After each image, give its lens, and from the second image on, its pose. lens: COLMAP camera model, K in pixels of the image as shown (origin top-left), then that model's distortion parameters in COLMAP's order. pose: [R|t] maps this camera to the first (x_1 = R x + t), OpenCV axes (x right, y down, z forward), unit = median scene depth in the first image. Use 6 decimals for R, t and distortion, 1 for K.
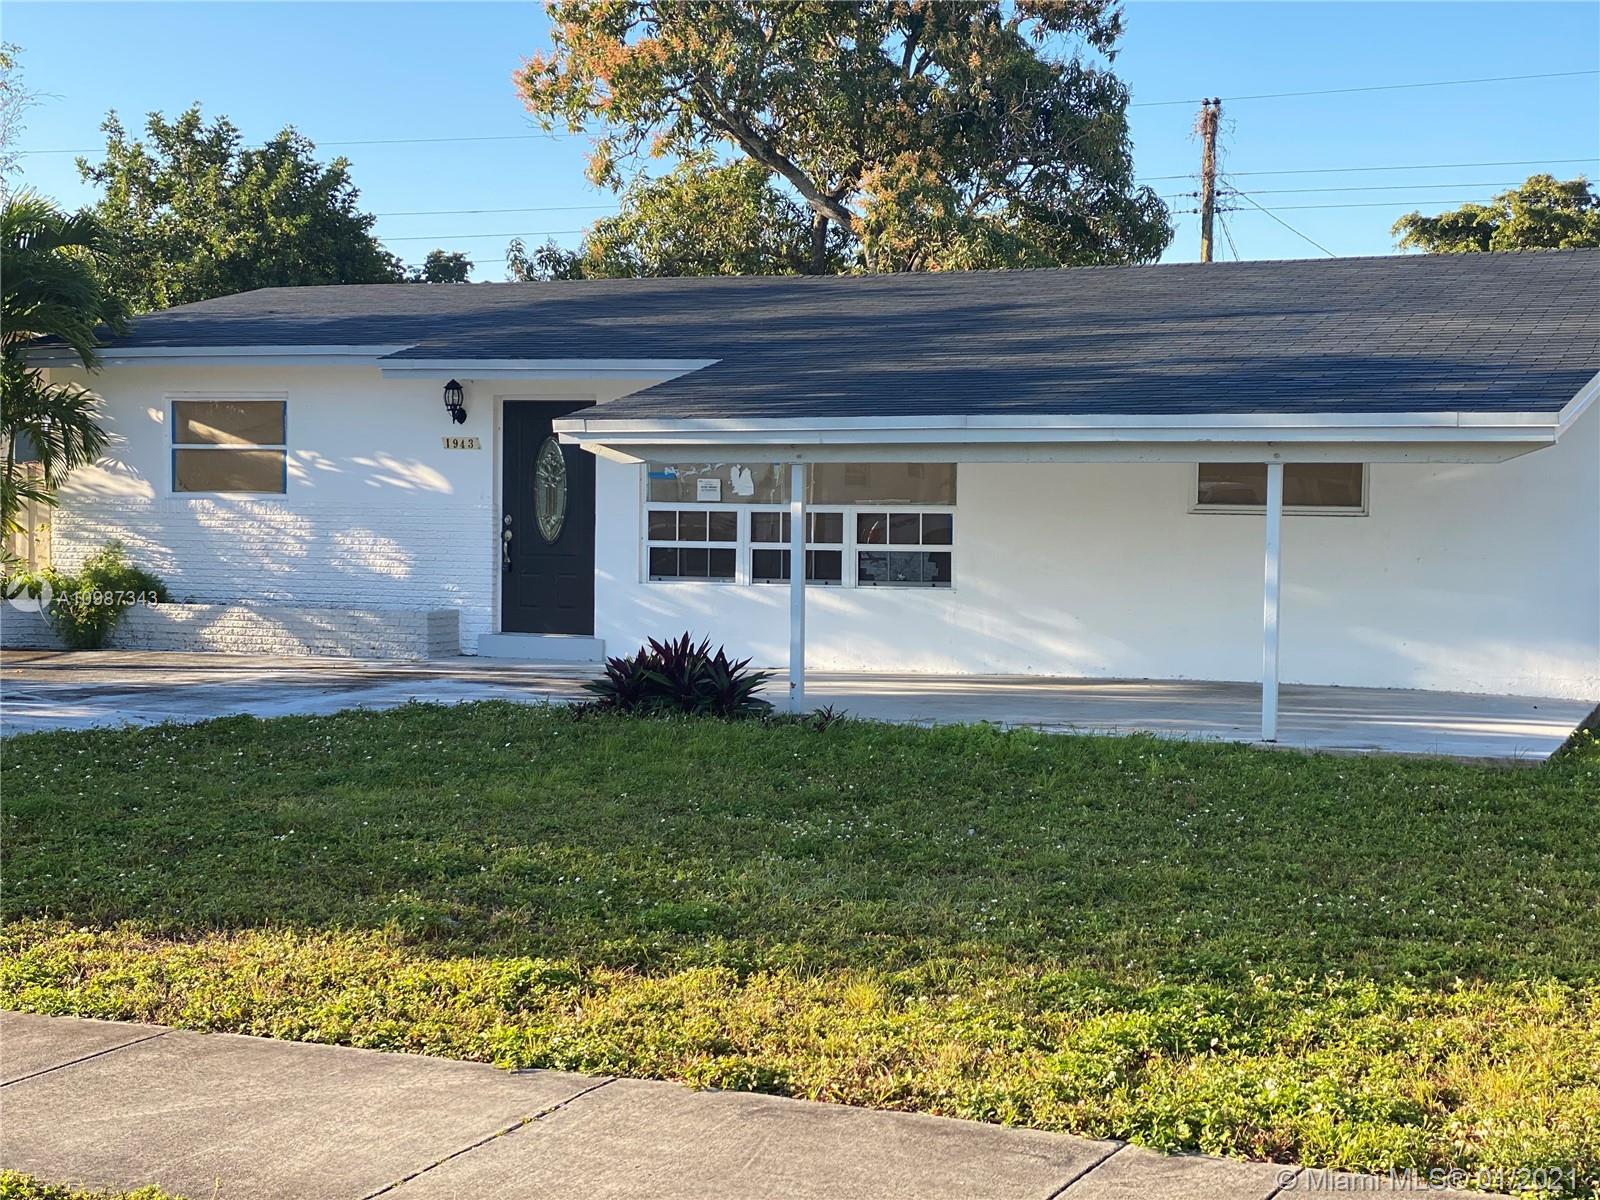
lens RADIAL K [[2360.4, 0, 800.0], [0, 2360.4, 600.0], [0, 0, 1]] dist [-0.008400, 1.075209]
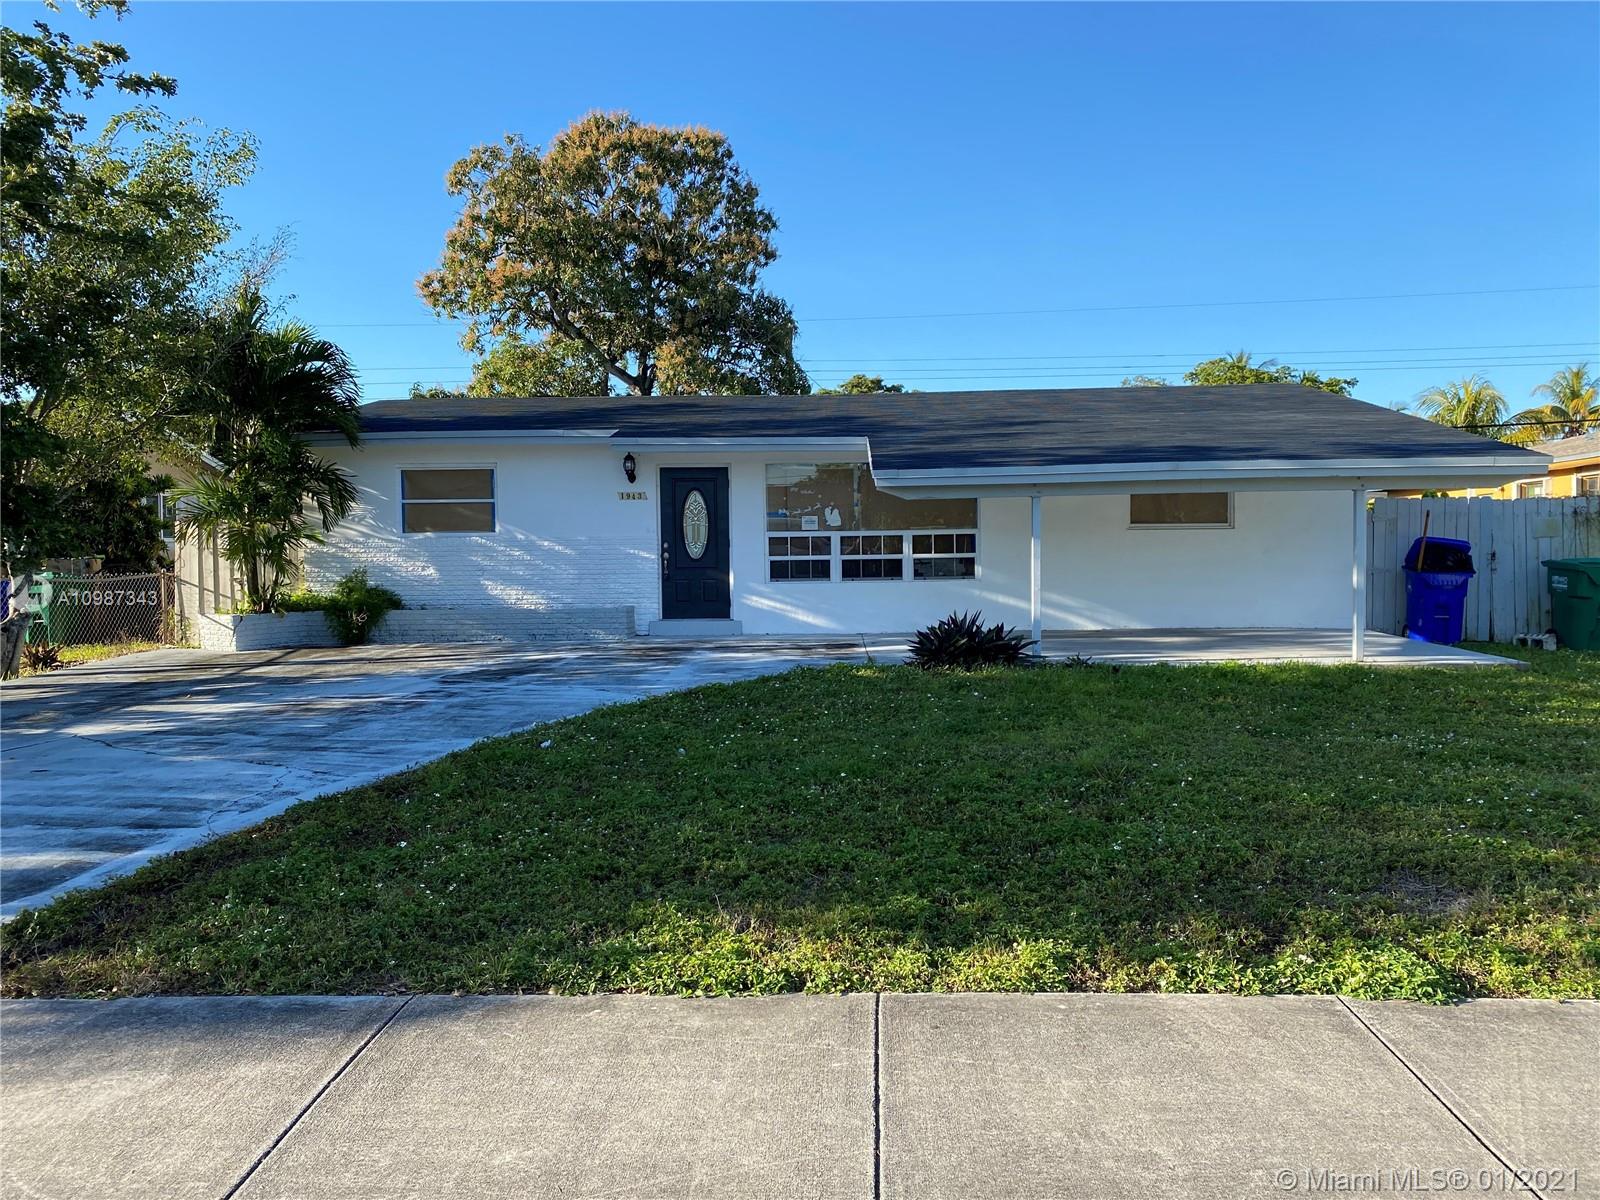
lens RADIAL K [[1207.0, 0, 800.0], [0, 1207.0, 600.0], [0, 0, 1]] dist [0.064484, -0.085839]
pose [[0.940752, -0.038029, 0.336956, -0.316752], [0.036778, 0.999272, 0.010097, -0.003445], [-0.337095, 0.002894, 0.941466, 0.240540]]
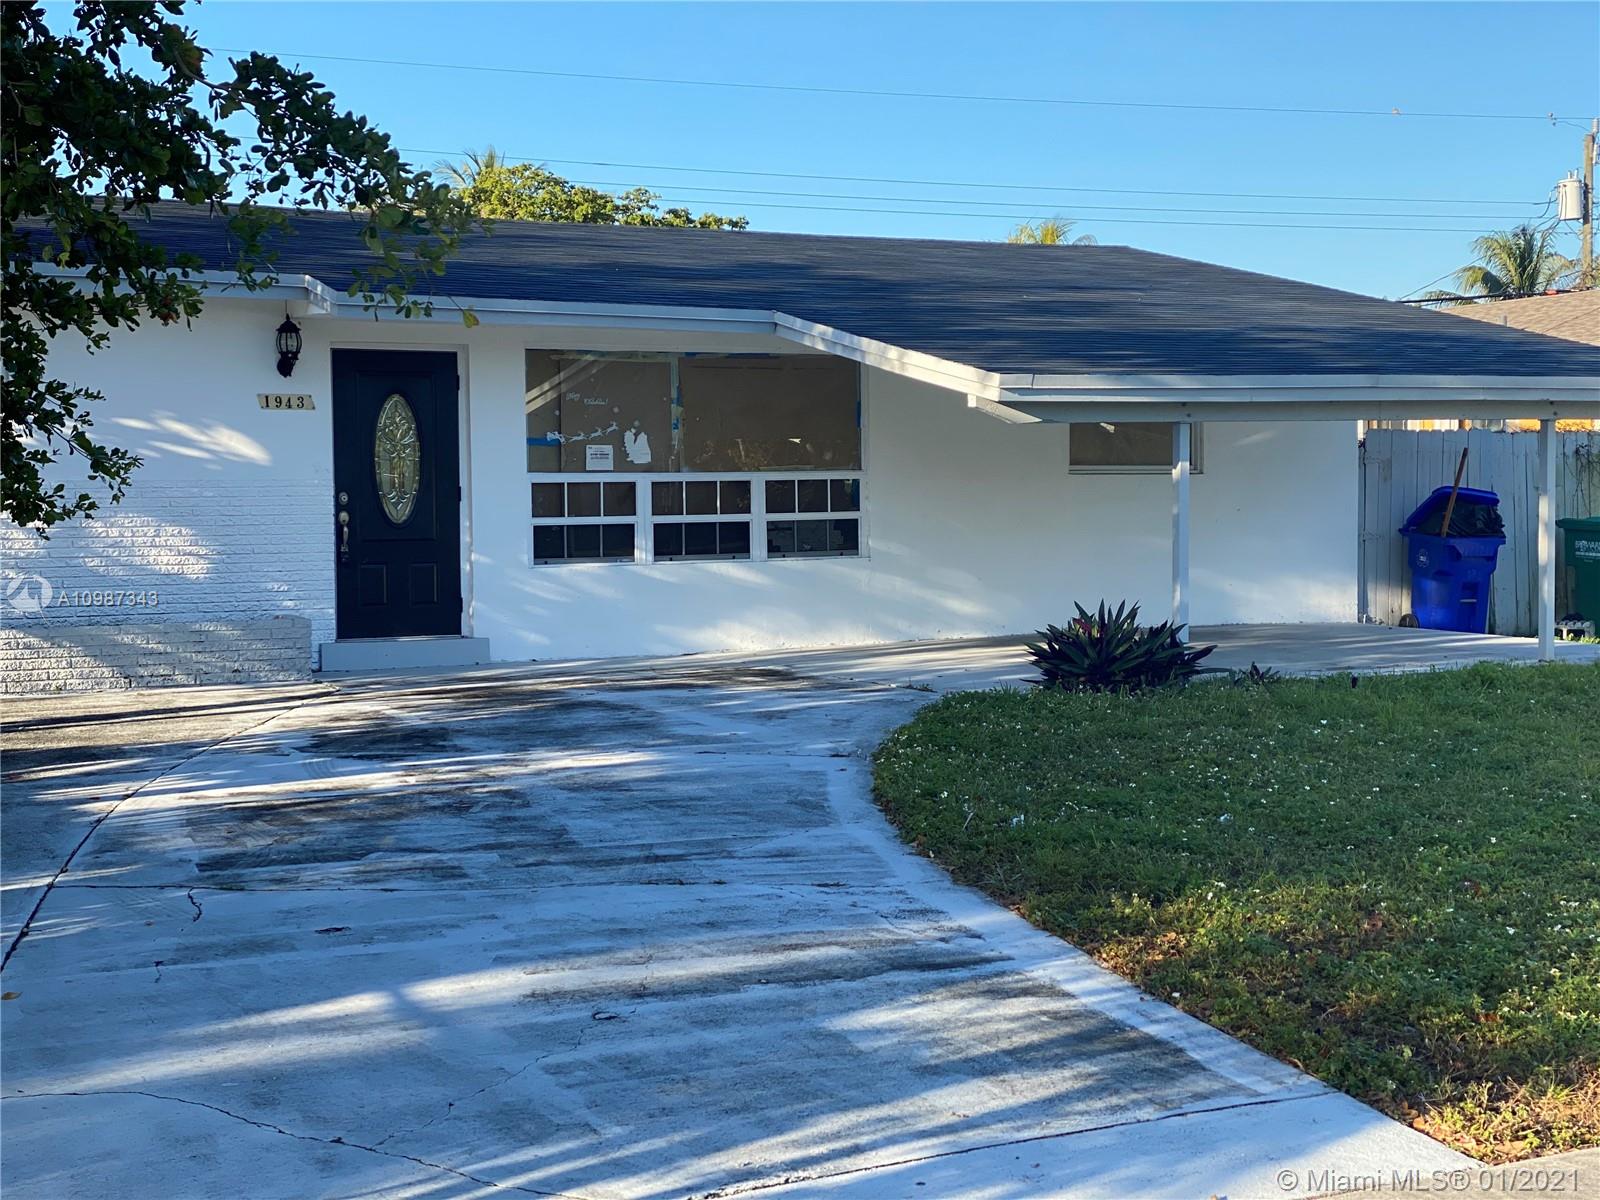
lens RADIAL K [[2360.4, 0, 800.0], [0, 2360.4, 600.0], [0, 0, 1]] dist [-0.008400, 1.075209]
pose [[0.630431, -0.054803, 0.774309, -0.668003], [0.049717, 0.998307, 0.030178, -0.016534], [-0.774652, 0.019471, 0.632088, 0.387393]]
